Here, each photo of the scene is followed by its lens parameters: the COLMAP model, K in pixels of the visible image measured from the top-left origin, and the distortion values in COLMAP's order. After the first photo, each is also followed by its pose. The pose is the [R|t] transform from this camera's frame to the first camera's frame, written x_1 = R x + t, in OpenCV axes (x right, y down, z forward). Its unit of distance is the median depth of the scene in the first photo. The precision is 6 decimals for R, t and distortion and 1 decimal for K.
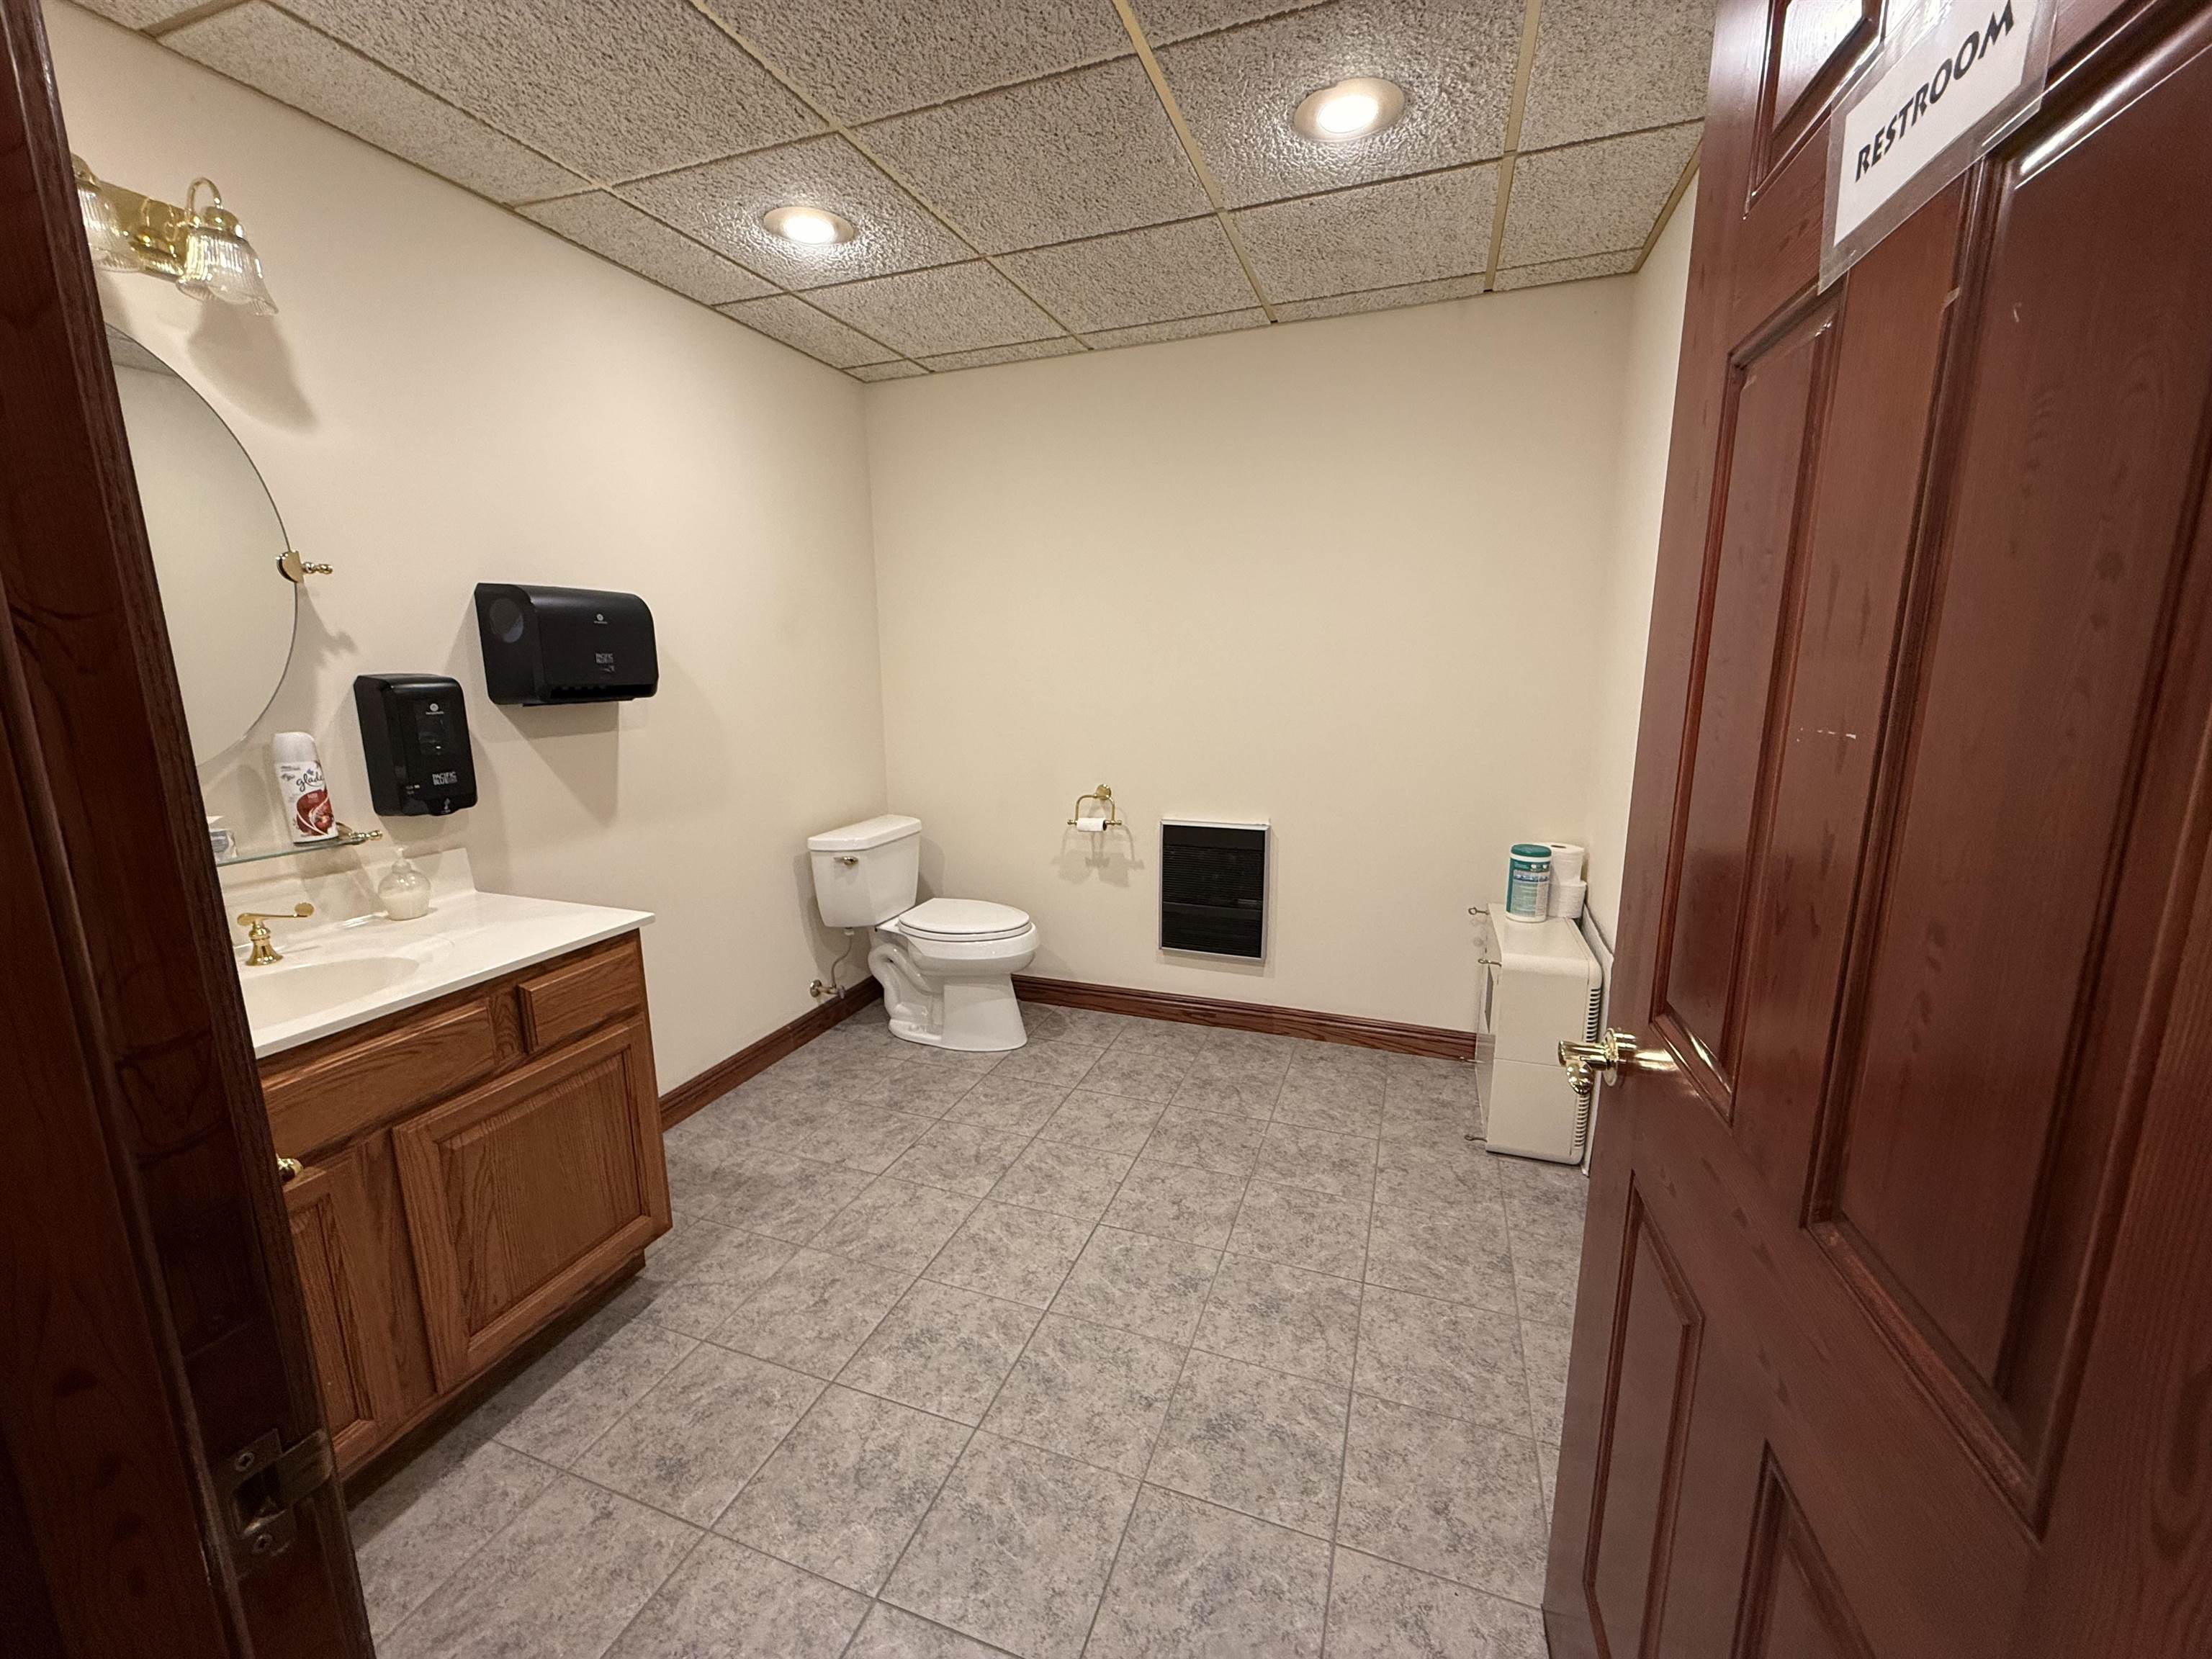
lens RADIAL K [[882.1, 0, 1104.2], [0, 882.1, 827.9], [0, 0, 1]] dist [-0.003133, -0.000012]
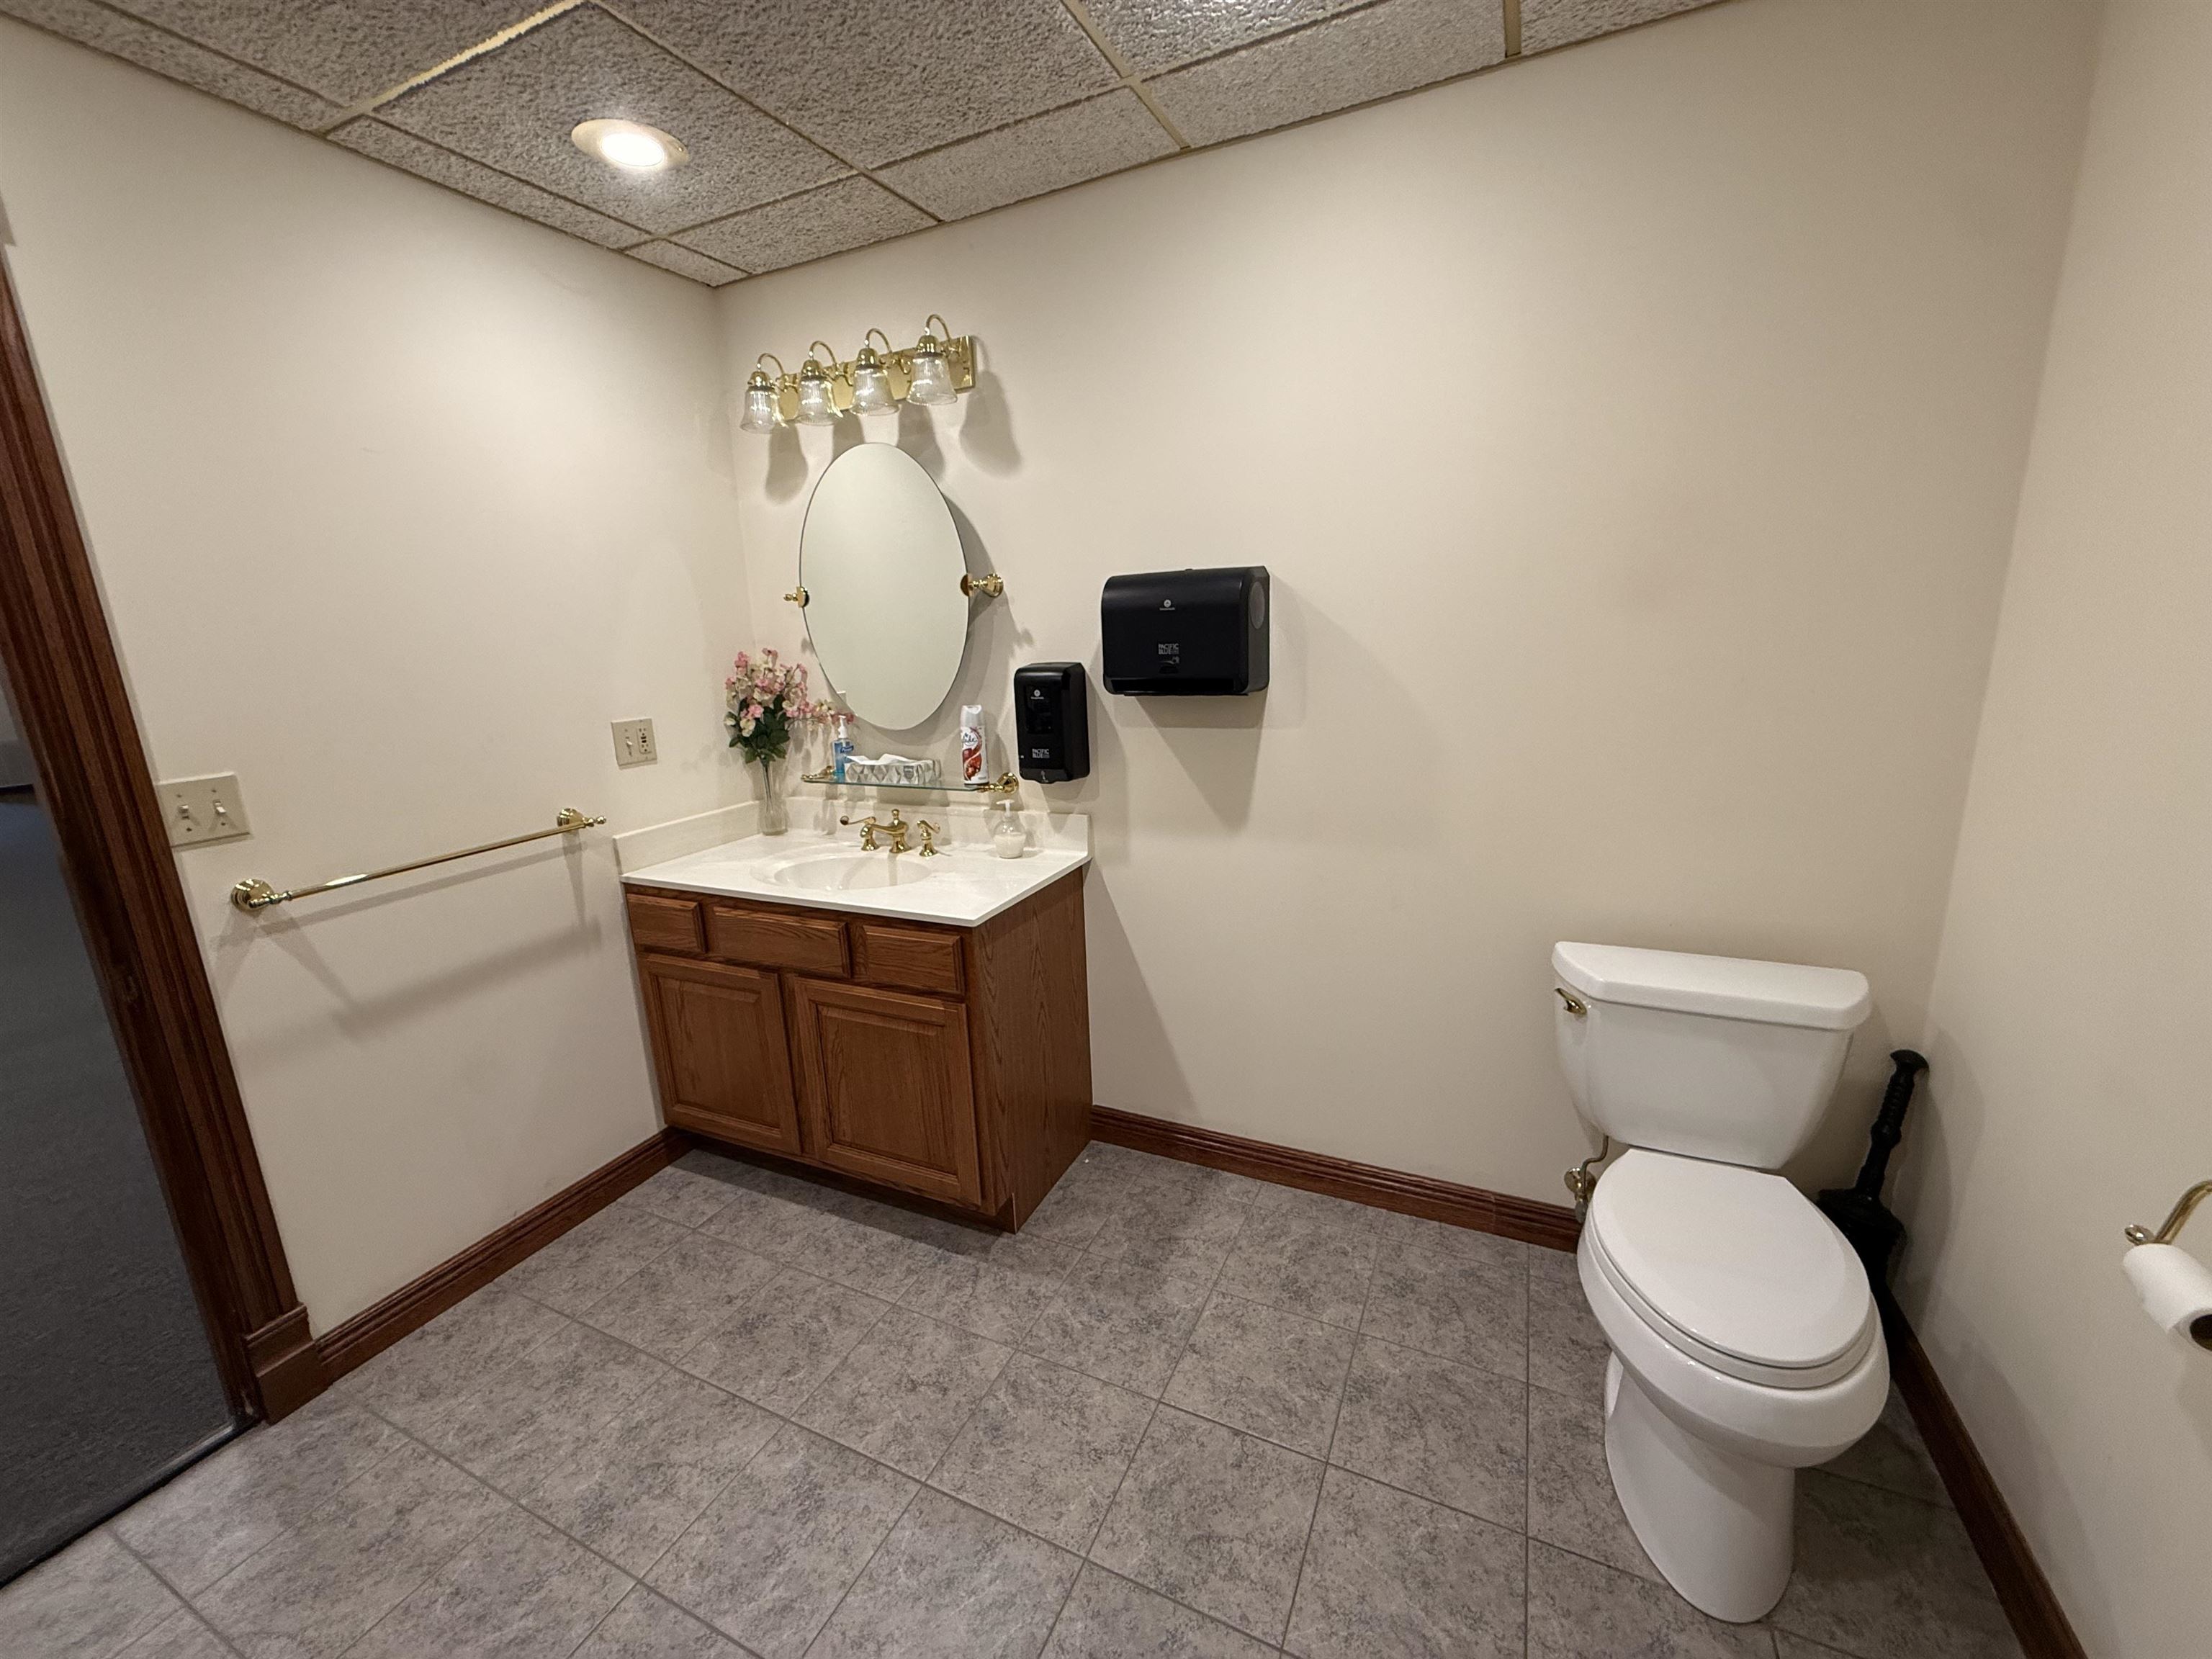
lens RADIAL K [[882.1, 0, 1106.9], [0, 882.1, 827.2], [0, 0, 1]] dist [-0.003133, -0.000012]
pose [[-0.095006, 0.231373, -0.968215, 0.411501], [-0.147326, 0.958636, 0.243540, -0.265419], [0.984514, 0.165781, -0.056989, 1.186303]]
